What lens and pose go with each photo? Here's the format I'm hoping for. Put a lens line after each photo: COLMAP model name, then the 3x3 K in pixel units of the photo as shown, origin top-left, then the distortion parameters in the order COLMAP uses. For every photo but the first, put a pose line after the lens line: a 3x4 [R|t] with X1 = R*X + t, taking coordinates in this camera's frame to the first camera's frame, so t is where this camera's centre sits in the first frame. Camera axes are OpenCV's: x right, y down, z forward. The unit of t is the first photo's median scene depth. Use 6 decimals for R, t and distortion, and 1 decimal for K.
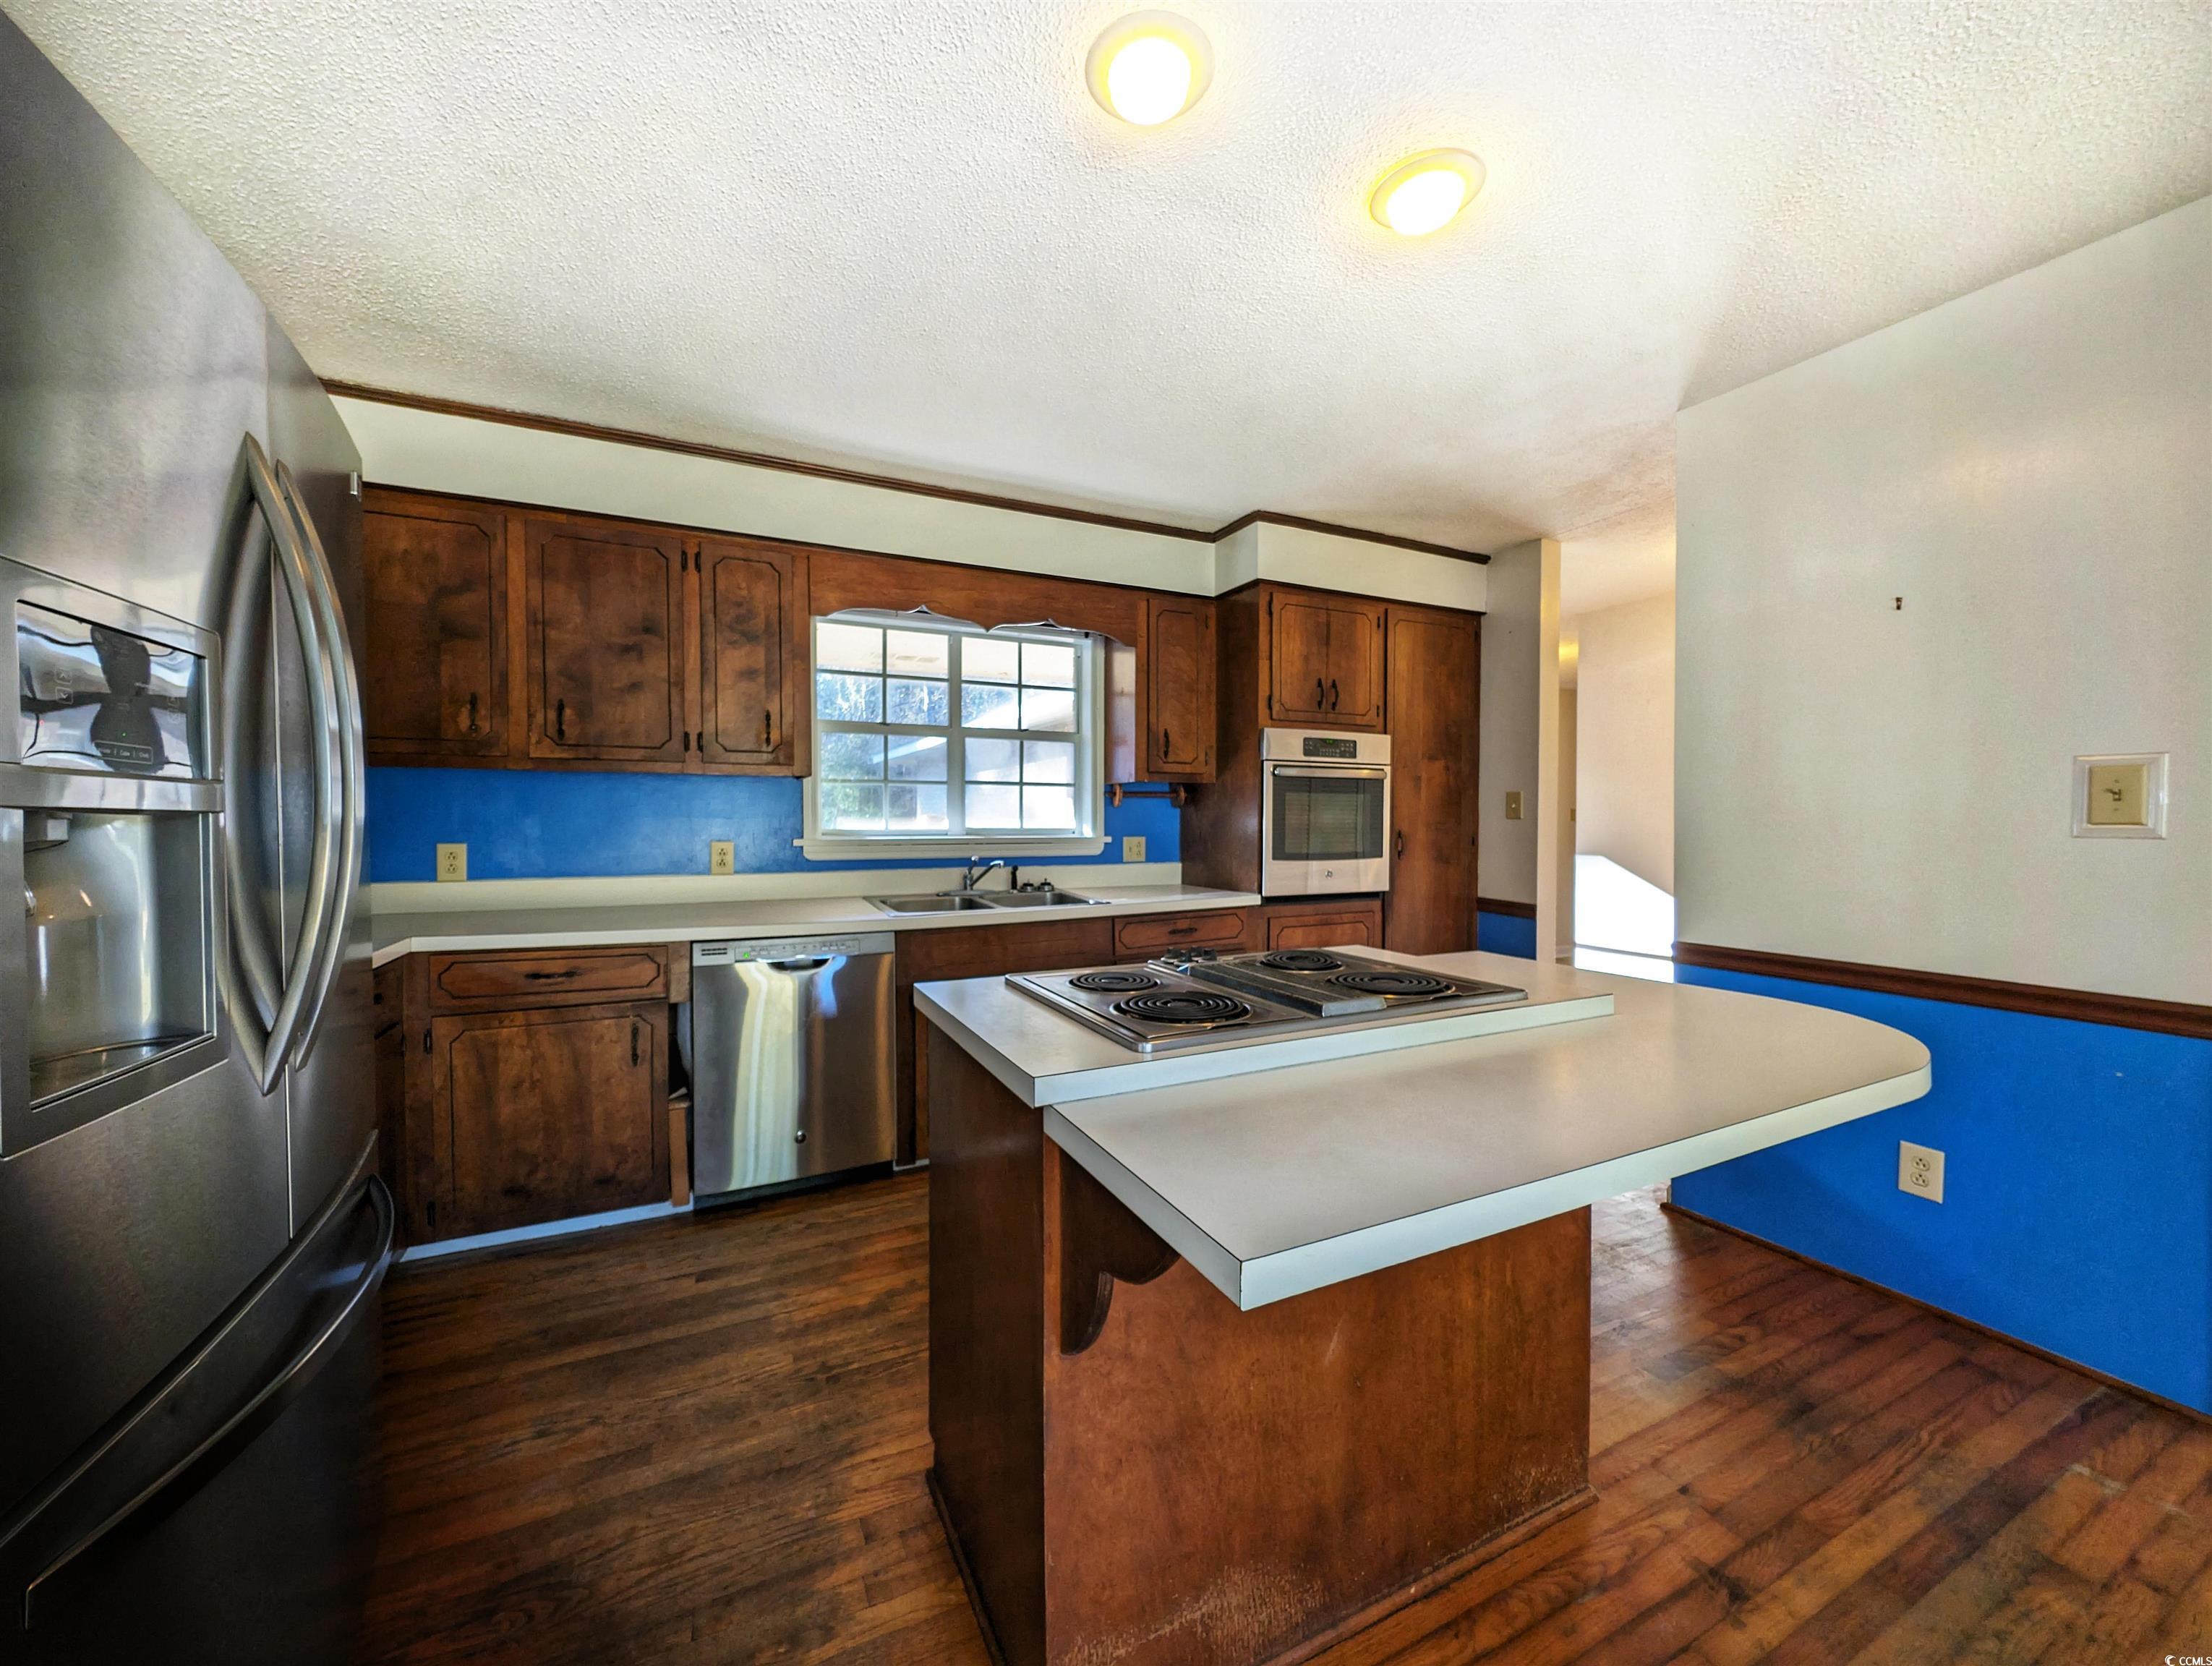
lens RADIAL K [[832.8, 0, 1098.5], [0, 832.8, 835.1], [0, 0, 1]] dist [0.010324, -0.004463]
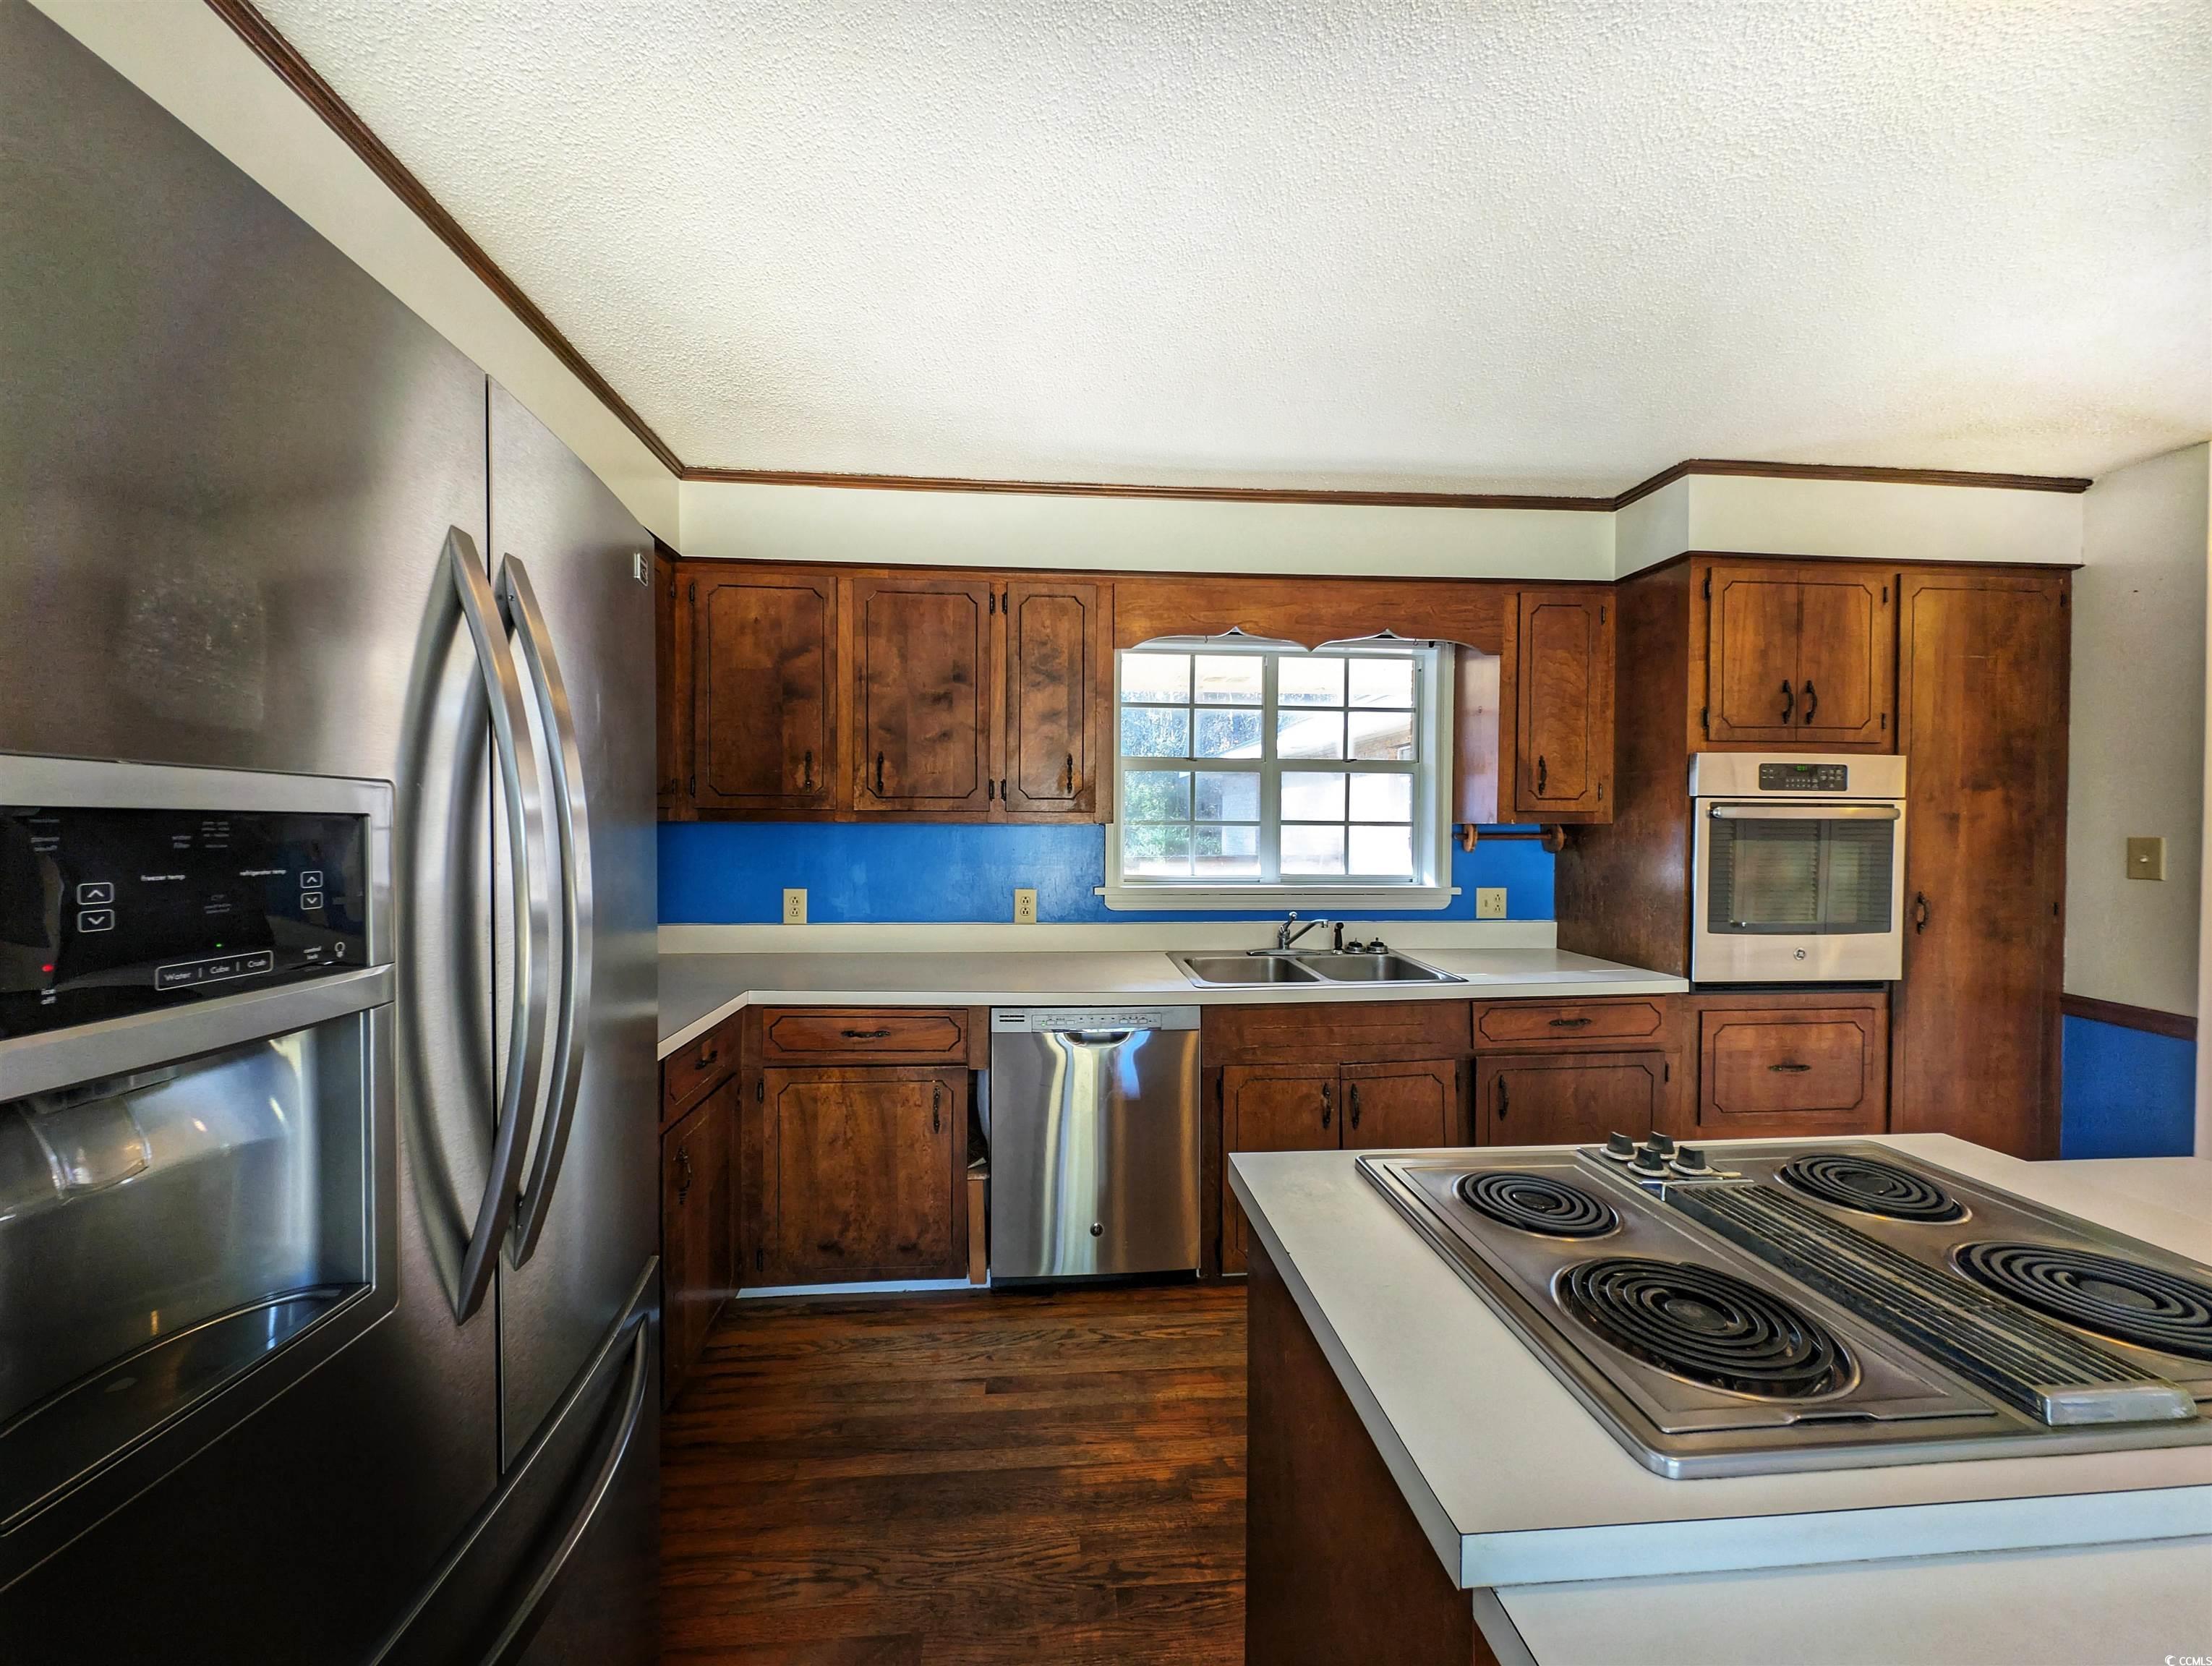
lens RADIAL K [[832.8, 0, 1091.1], [0, 832.8, 834.8], [0, 0, 1]] dist [0.010324, -0.004463]
pose [[0.932740, 0.007951, -0.360463, -0.038815], [-0.010932, 0.999921, -0.006230, -0.055553], [0.360385, 0.009751, 0.932753, 0.143750]]
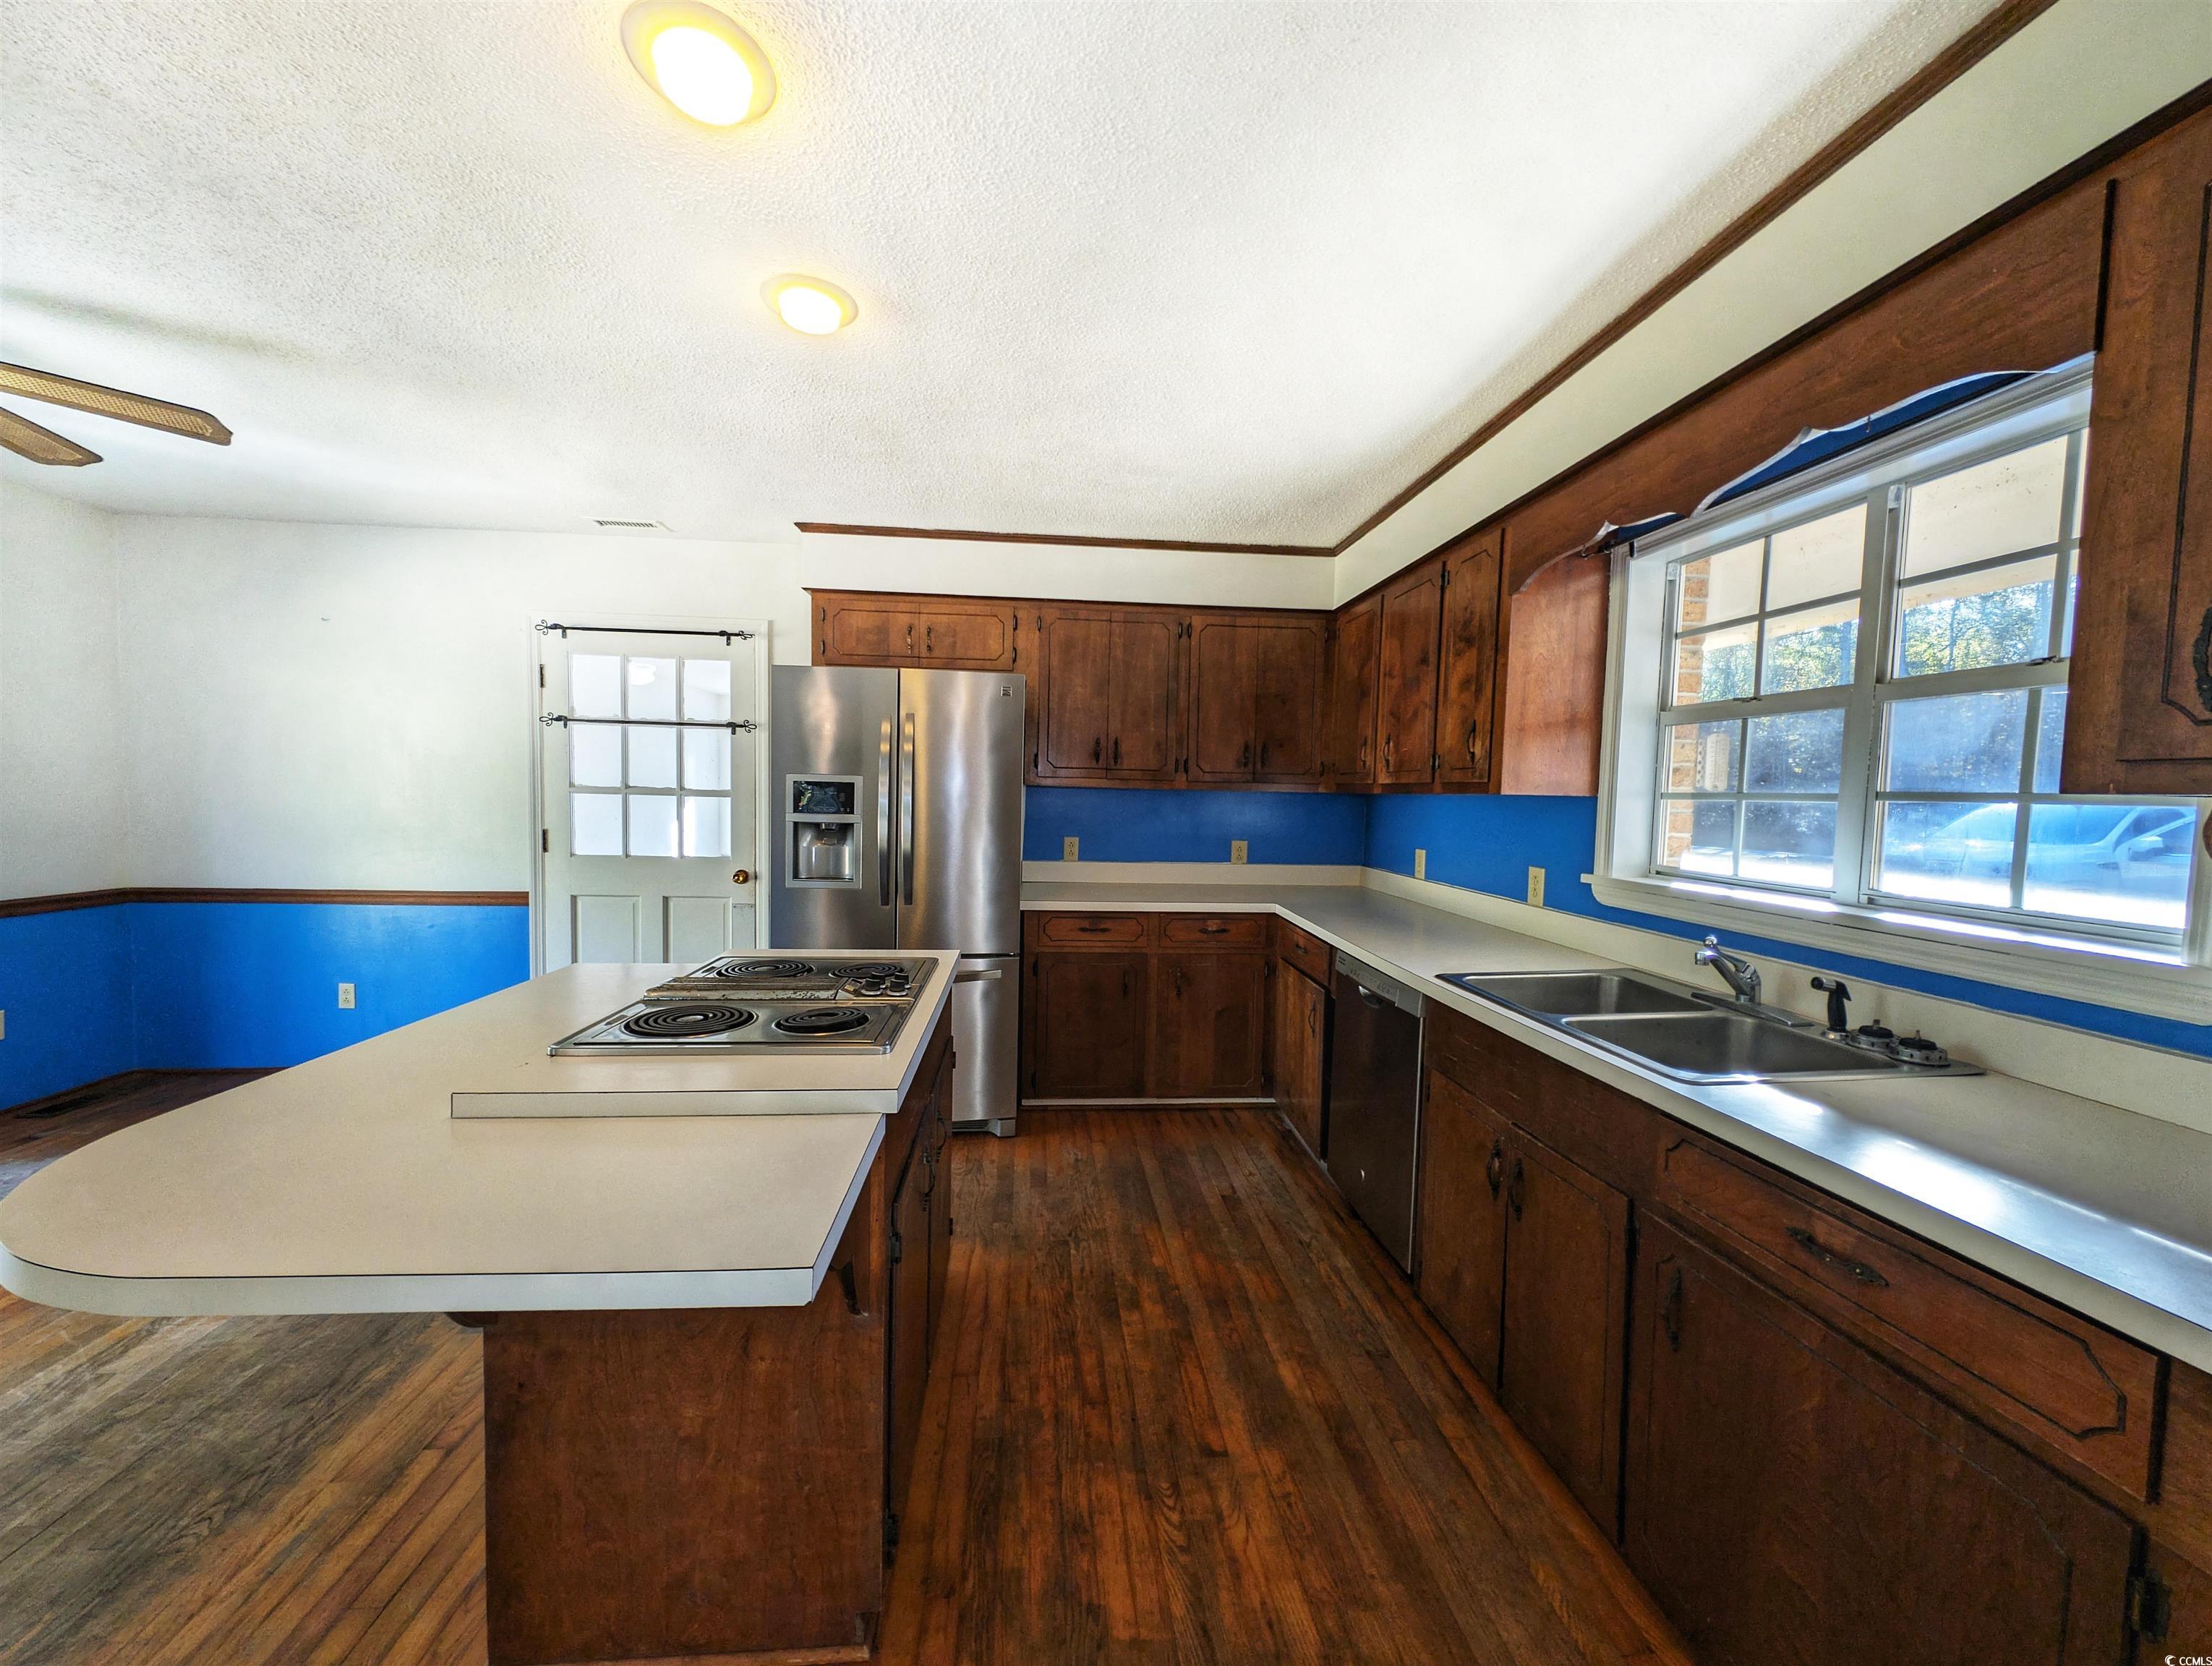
lens RADIAL K [[832.8, 0, 1094.3], [0, 832.8, 834.7], [0, 0, 1]] dist [0.010324, -0.004463]
pose [[-0.363408, 0.039752, -0.930782, 0.591801], [-0.040319, 0.997482, 0.058343, -0.066161], [0.930757, 0.058730, -0.360890, 0.973004]]
